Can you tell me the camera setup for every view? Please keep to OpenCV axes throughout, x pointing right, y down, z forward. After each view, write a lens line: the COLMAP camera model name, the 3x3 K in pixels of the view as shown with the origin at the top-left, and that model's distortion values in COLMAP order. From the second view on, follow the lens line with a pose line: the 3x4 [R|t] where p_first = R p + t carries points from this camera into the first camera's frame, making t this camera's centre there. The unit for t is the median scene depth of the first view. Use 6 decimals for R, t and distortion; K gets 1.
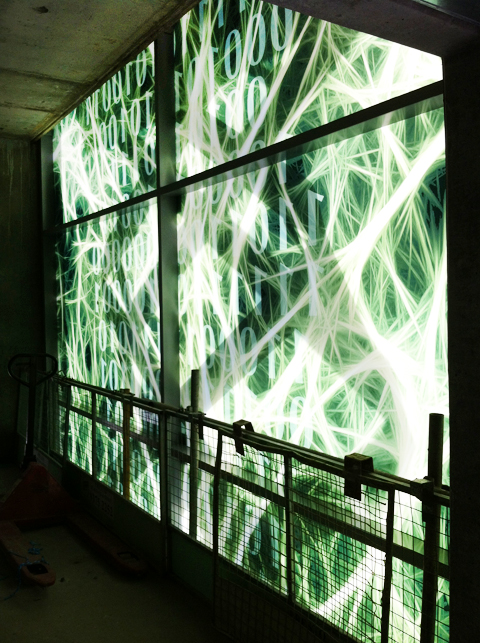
lens RADIAL K [[655.7, 0, 241.3], [0, 655.7, 322.7], [0, 0, 1]] dist [0.023350, 0.000000]
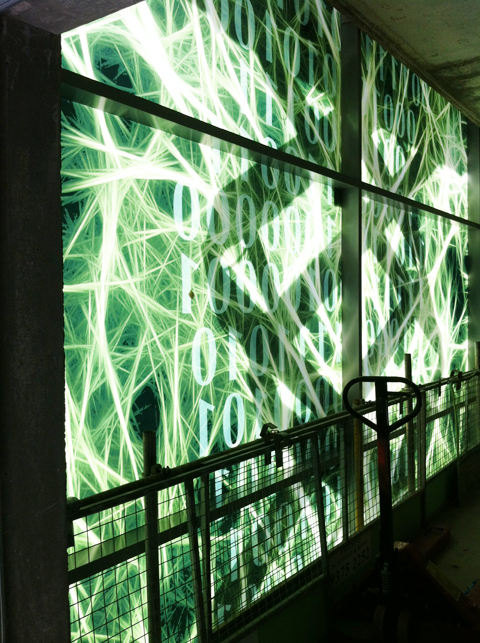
lens RADIAL K [[655.7, 0, 241.3], [0, 655.7, 321.5], [0, 0, 1]] dist [0.023350, 0.000000]
pose [[-0.412743, -0.002215, 0.910845, -0.816388], [0.042744, 0.998848, 0.021798, -0.022438], [-0.909844, 0.047930, -0.412173, 1.366887]]
